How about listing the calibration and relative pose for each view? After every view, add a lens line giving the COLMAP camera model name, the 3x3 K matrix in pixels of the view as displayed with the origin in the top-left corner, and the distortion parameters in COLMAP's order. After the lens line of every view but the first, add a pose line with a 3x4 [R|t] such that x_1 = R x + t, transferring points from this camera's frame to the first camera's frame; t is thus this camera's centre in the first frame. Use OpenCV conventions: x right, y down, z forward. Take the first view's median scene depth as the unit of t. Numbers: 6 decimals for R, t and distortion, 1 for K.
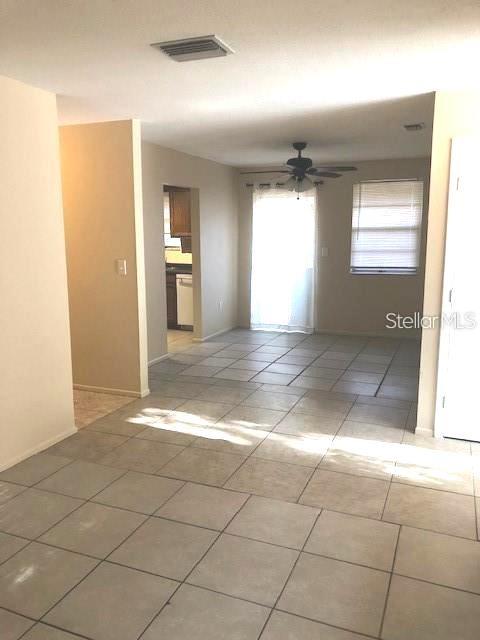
lens RADIAL K [[519.8, 0, 240.0], [0, 519.8, 320.0], [0, 0, 1]] dist [0.000213, -0.007030]
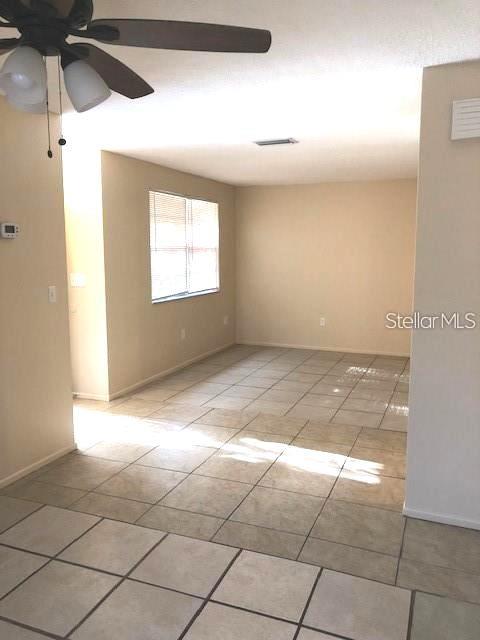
lens RADIAL K [[519.8, 0, 240.0], [0, 519.8, 320.0], [0, 0, 1]] dist [0.000213, -0.007030]
pose [[-0.999965, 0.007573, -0.003602, 0.021878], [0.006121, 0.952729, 0.303759, -0.338866], [0.005732, 0.303726, -0.952742, 1.959349]]
